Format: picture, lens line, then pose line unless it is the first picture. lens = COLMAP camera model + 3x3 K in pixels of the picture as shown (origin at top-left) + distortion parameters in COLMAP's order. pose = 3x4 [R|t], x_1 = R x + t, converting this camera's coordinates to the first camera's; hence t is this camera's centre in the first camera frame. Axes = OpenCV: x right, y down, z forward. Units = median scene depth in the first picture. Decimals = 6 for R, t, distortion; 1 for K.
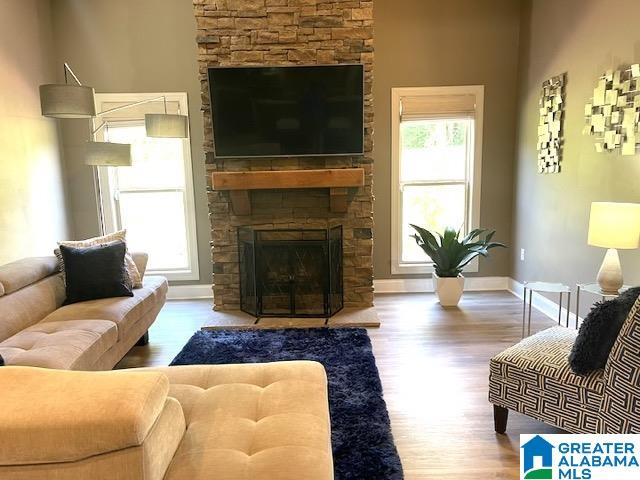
lens RADIAL K [[484.4, 0, 318.0], [0, 484.4, 242.2], [0, 0, 1]] dist [0.032216, -0.022394]
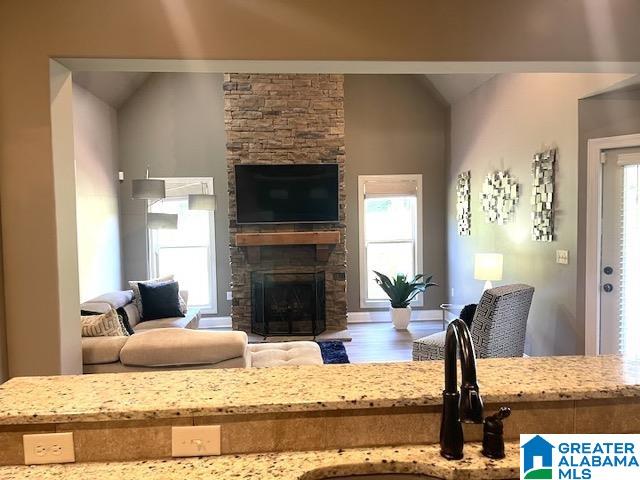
lens RADIAL K [[484.4, 0, 321.3], [0, 484.4, 244.3], [0, 0, 1]] dist [0.032216, -0.022394]
pose [[0.998267, 0.001889, 0.058819, -0.045143], [0.004911, 0.993325, -0.115248, 0.053089], [-0.058644, 0.115337, 0.991594, -0.432996]]
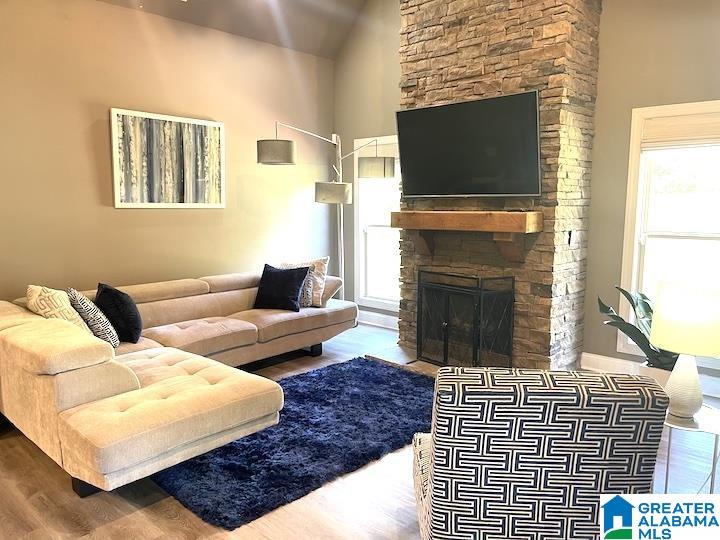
lens RADIAL K [[544.9, 0, 359.2], [0, 544.9, 270.8], [0, 0, 1]] dist [0.032216, -0.022394]
pose [[0.710866, 0.112559, -0.694262, 0.538404], [-0.129518, 0.991179, 0.028081, -0.038143], [0.691299, 0.069957, 0.719174, 0.113455]]
